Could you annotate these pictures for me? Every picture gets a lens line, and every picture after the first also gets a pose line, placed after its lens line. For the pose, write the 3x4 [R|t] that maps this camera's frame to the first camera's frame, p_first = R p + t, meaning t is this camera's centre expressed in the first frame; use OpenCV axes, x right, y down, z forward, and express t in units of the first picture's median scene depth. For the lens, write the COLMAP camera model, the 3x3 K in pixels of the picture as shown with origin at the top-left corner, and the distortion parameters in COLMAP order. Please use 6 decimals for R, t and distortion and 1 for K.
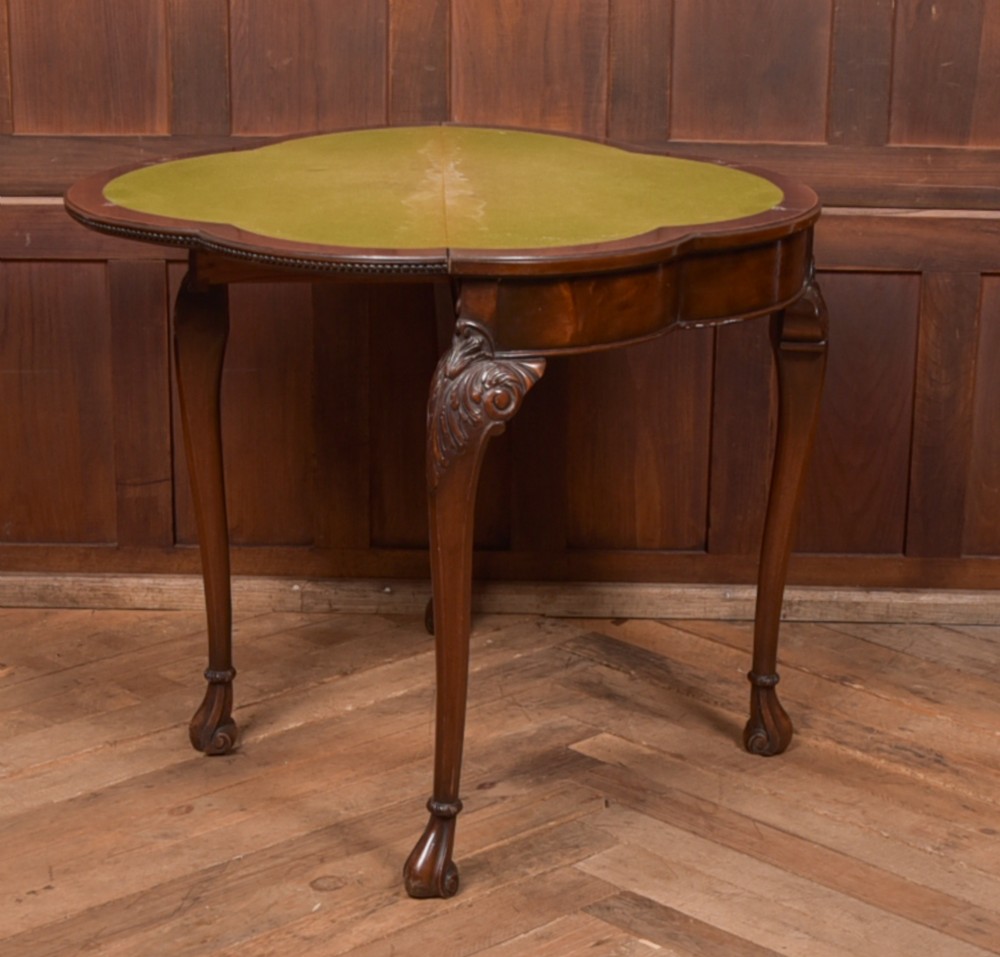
lens RADIAL K [[2684.4, 0, 453.8], [0, 2684.4, 658.3], [0, 0, 1]] dist [-0.128457, 0.155419]
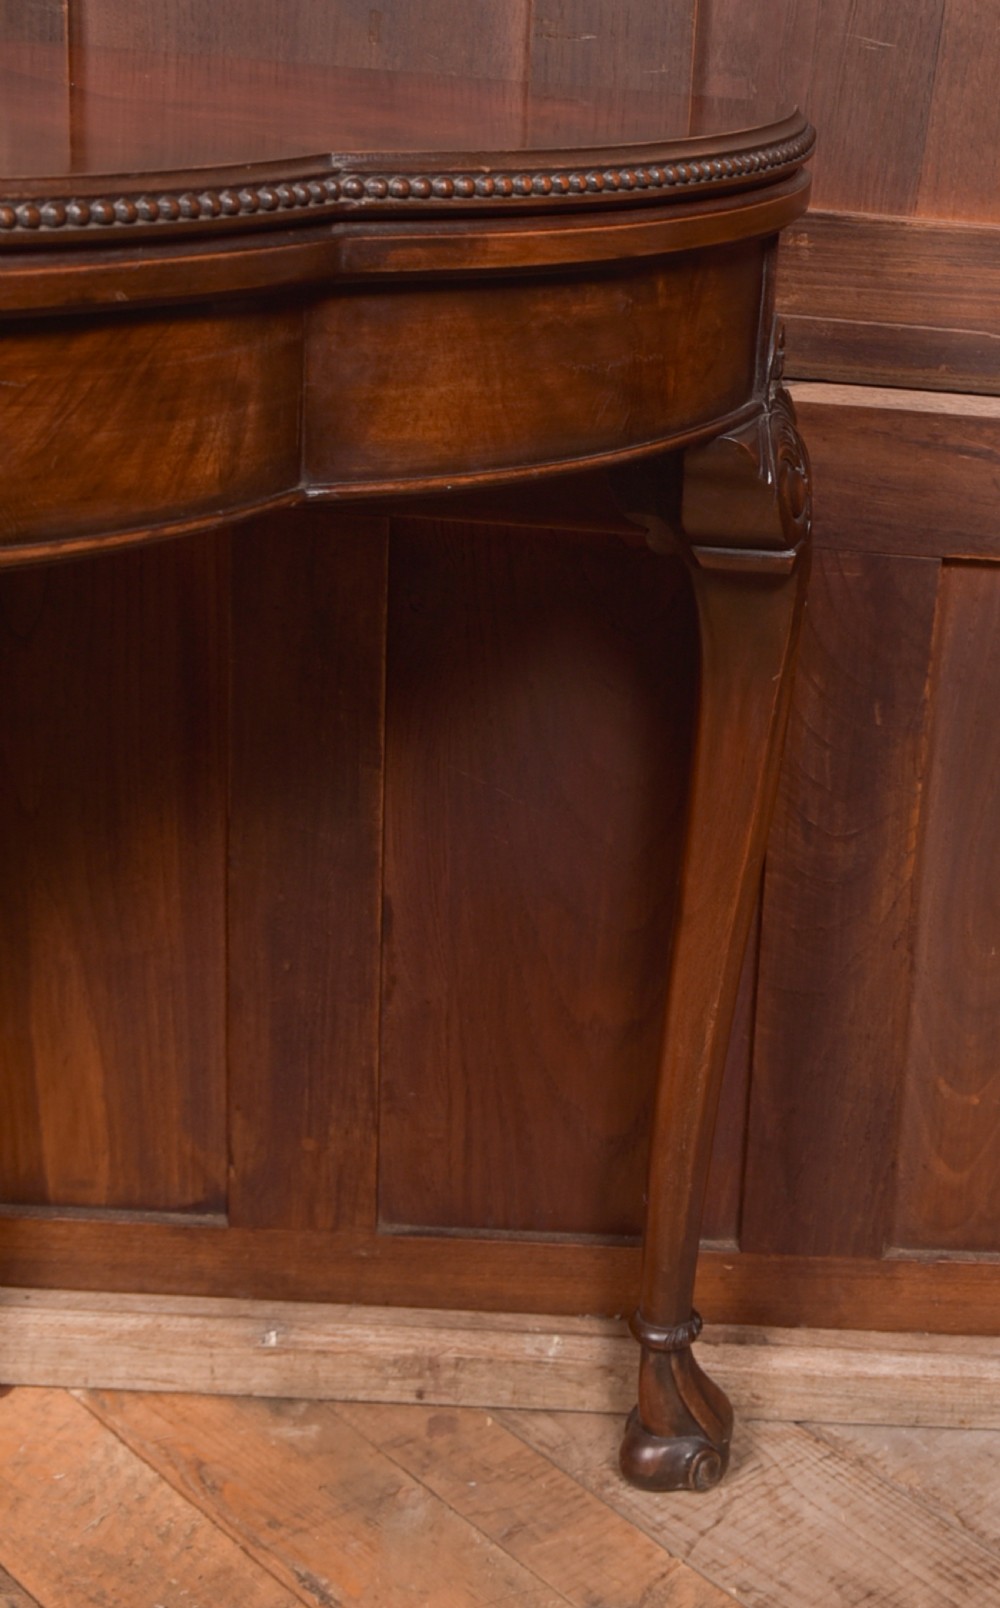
lens RADIAL K [[2501.3, 0, 1052.5], [0, 2501.3, 620.0], [0, 0, 1]] dist [-0.089602, 0.106096]
pose [[0.990558, 0.055581, 0.125323, 0.163430], [-0.050220, 0.997699, -0.045539, -0.116555], [-0.127565, 0.038815, 0.991070, 0.627706]]
